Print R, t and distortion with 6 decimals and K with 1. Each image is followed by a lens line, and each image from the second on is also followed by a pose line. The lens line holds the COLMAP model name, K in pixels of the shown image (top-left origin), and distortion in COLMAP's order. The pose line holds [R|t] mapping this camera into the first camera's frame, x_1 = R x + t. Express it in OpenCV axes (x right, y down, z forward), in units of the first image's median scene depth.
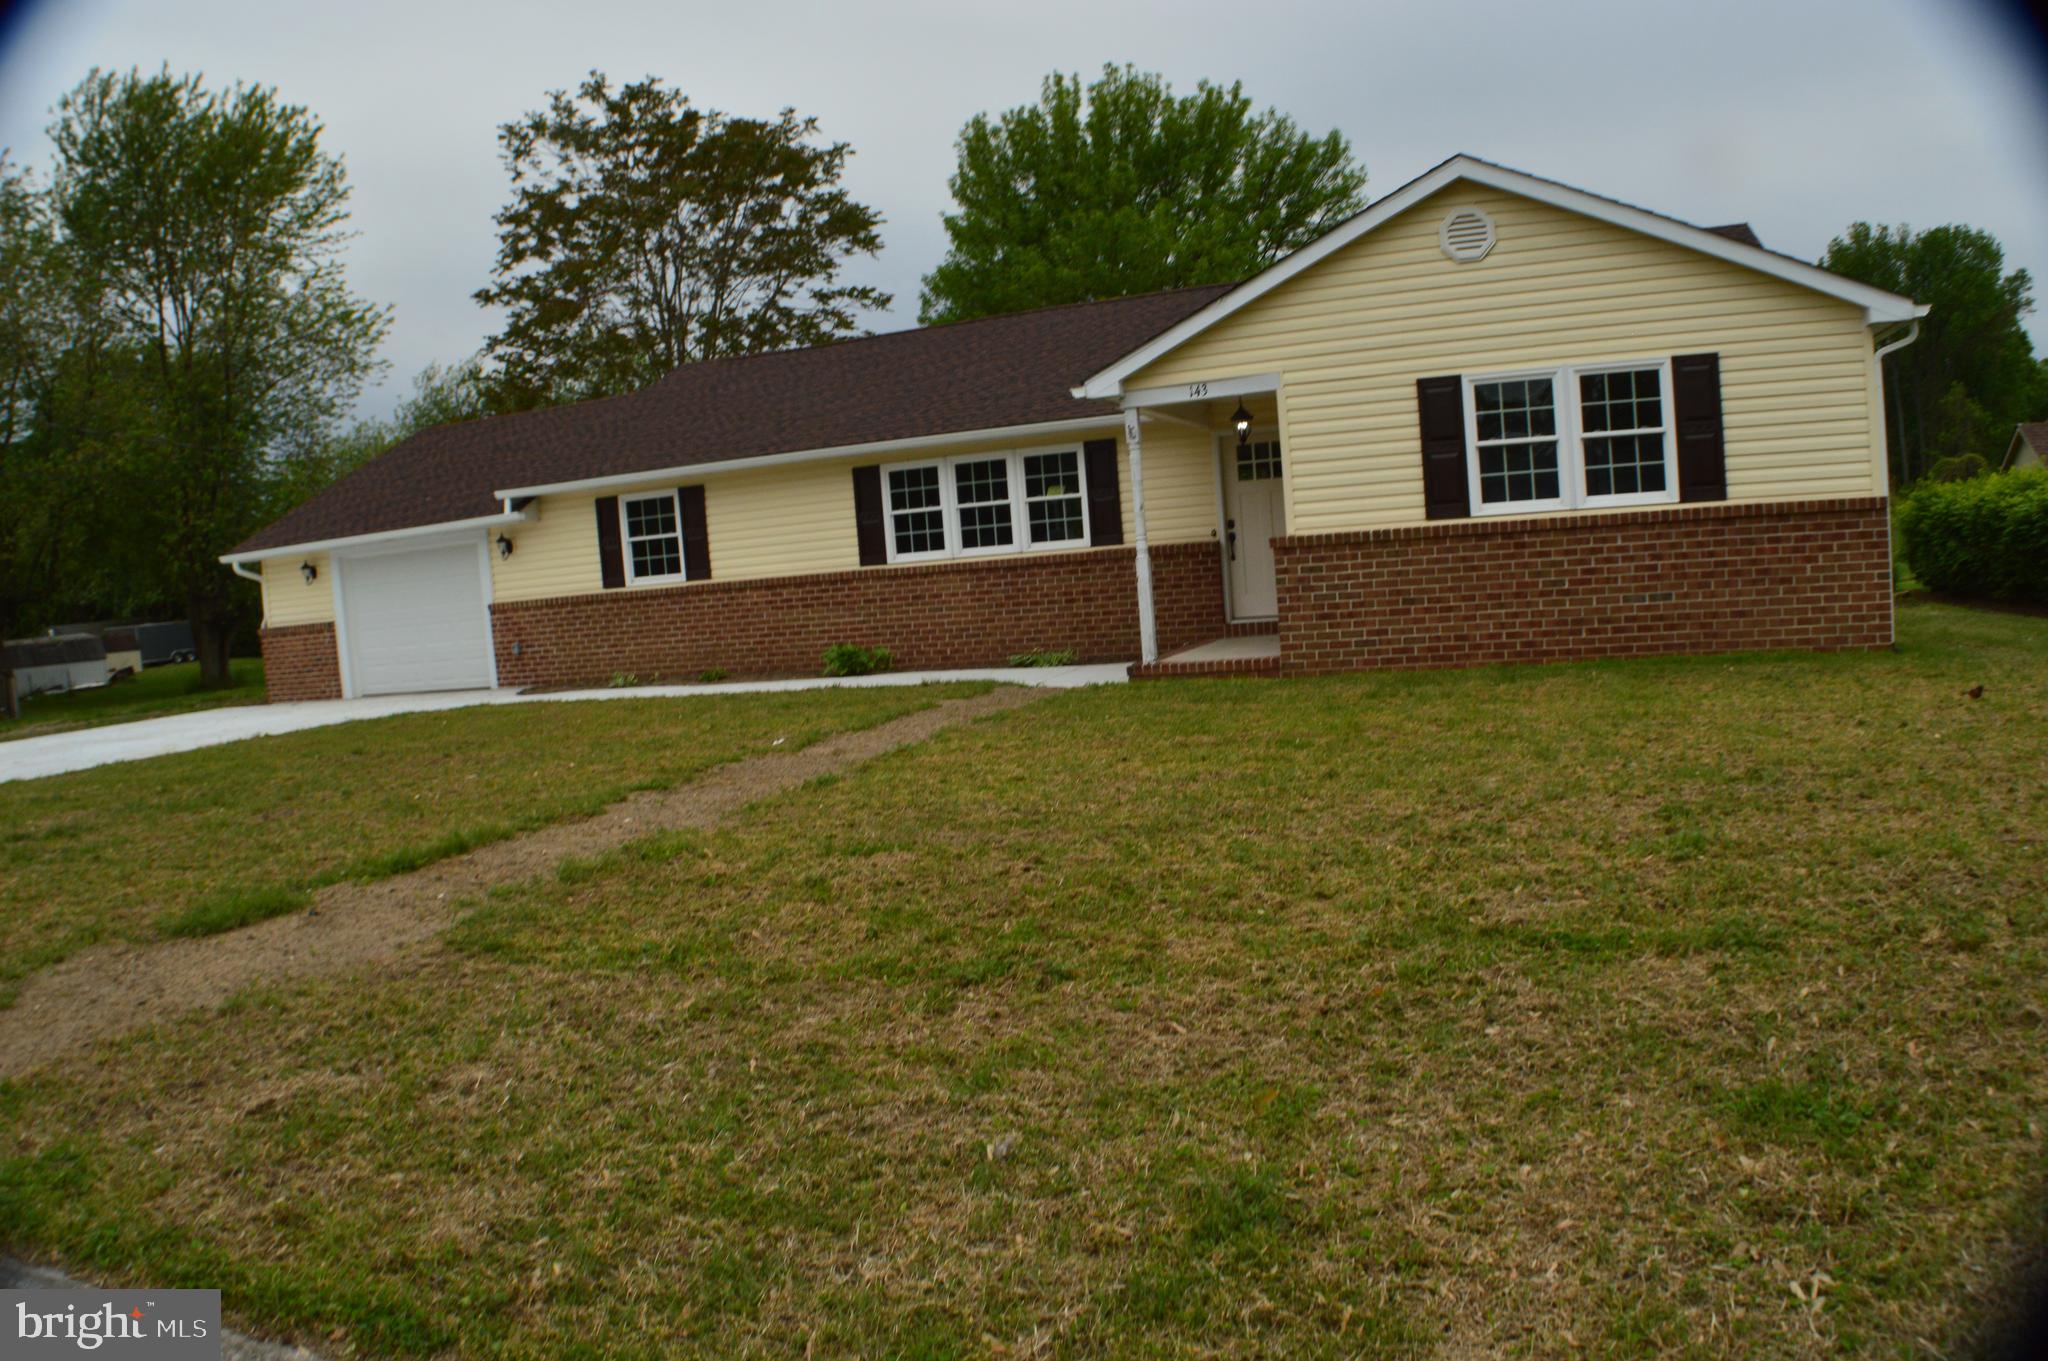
lens RADIAL K [[1416.6, 0, 1029.6], [0, 1416.6, 701.6], [0, 0, 1]] dist [-0.169250, 0.031268]
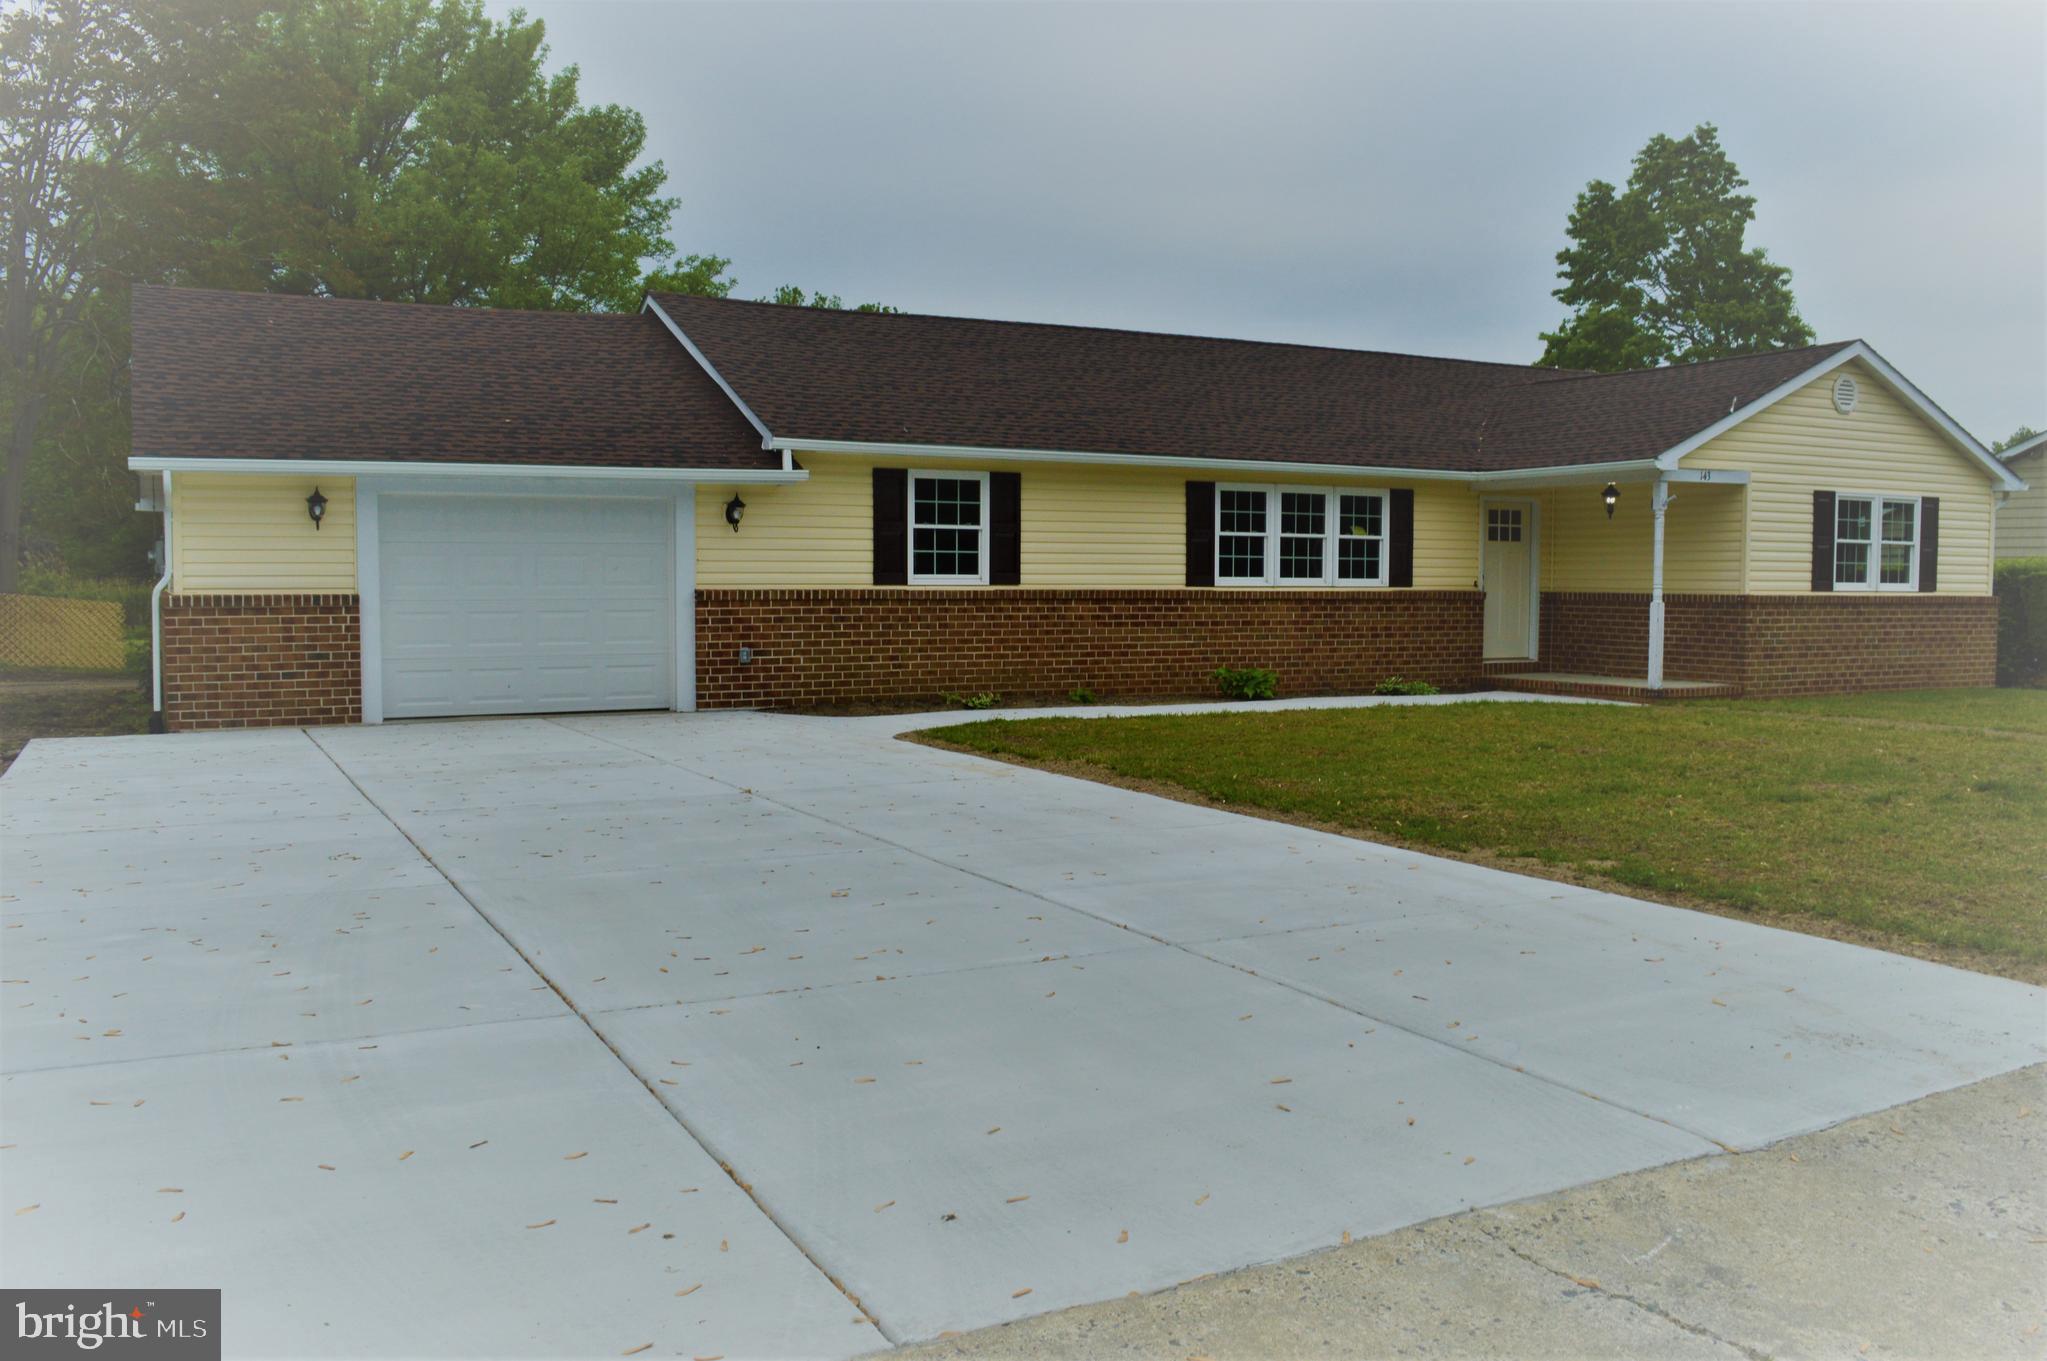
lens RADIAL K [[1711.8, 0, 1091.8], [0, 1711.8, 717.0], [0, 0, 1]] dist [-0.079232, 0.000675]
pose [[0.646167, 0.023219, 0.762842, -1.446292], [0.020471, 0.998650, -0.047737, 0.062075], [-0.762921, 0.046462, 0.644820, 0.448712]]
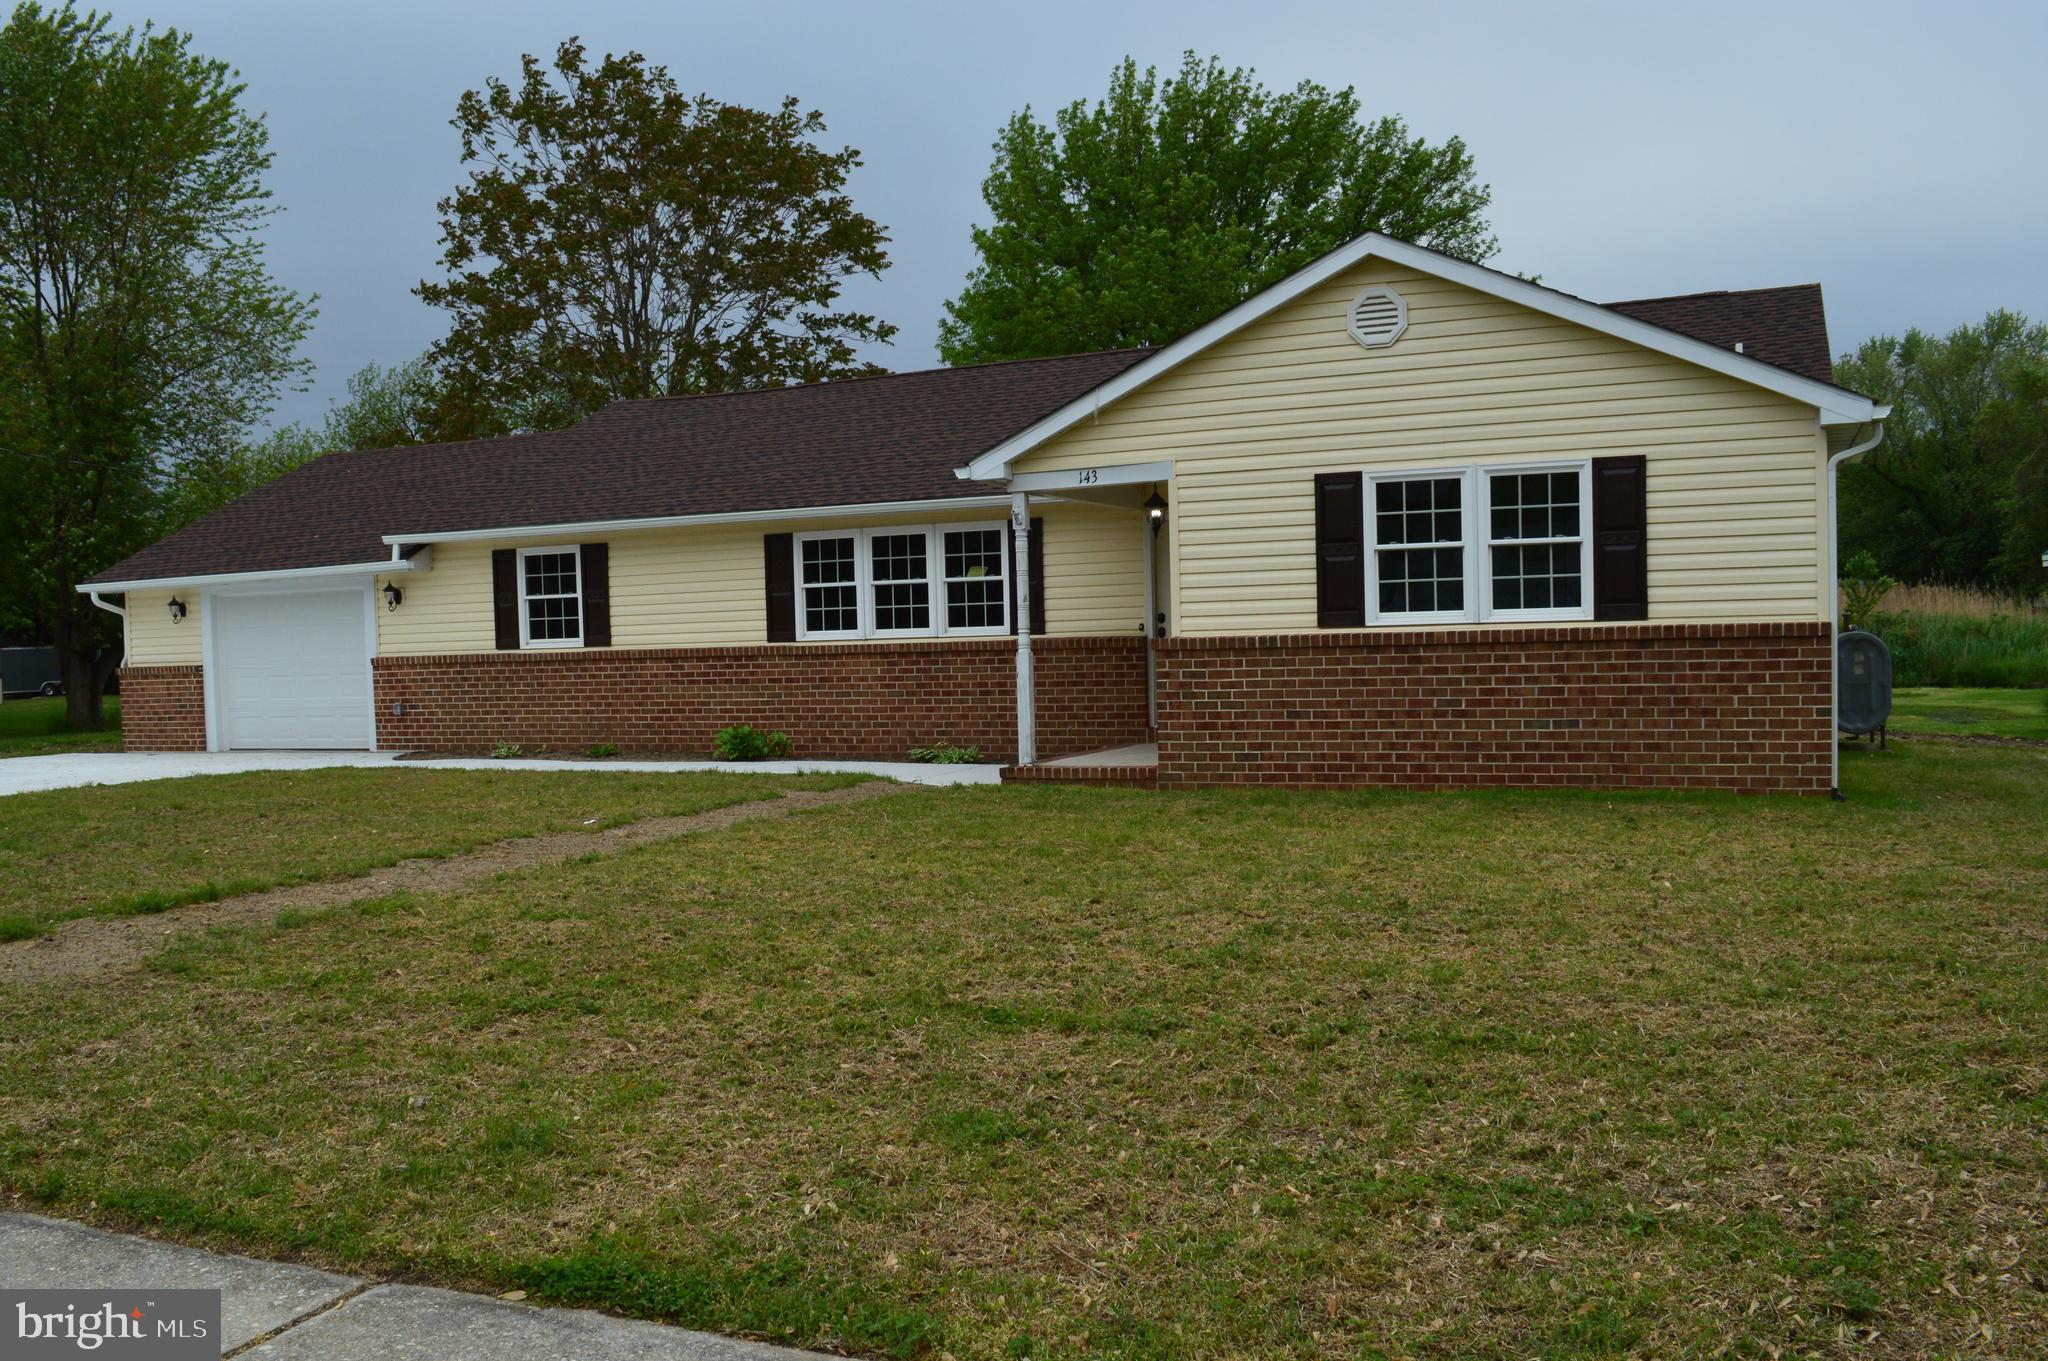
lens RADIAL K [[1740.4, 0, 966.2], [0, 1740.4, 729.0], [0, 0, 1]] dist [-0.074474, -0.003292]
pose [[0.994988, 0.057050, -0.082124, 0.146731], [-0.060538, 0.997338, -0.040634, -0.002342], [0.079588, 0.045402, 0.995793, -0.155197]]
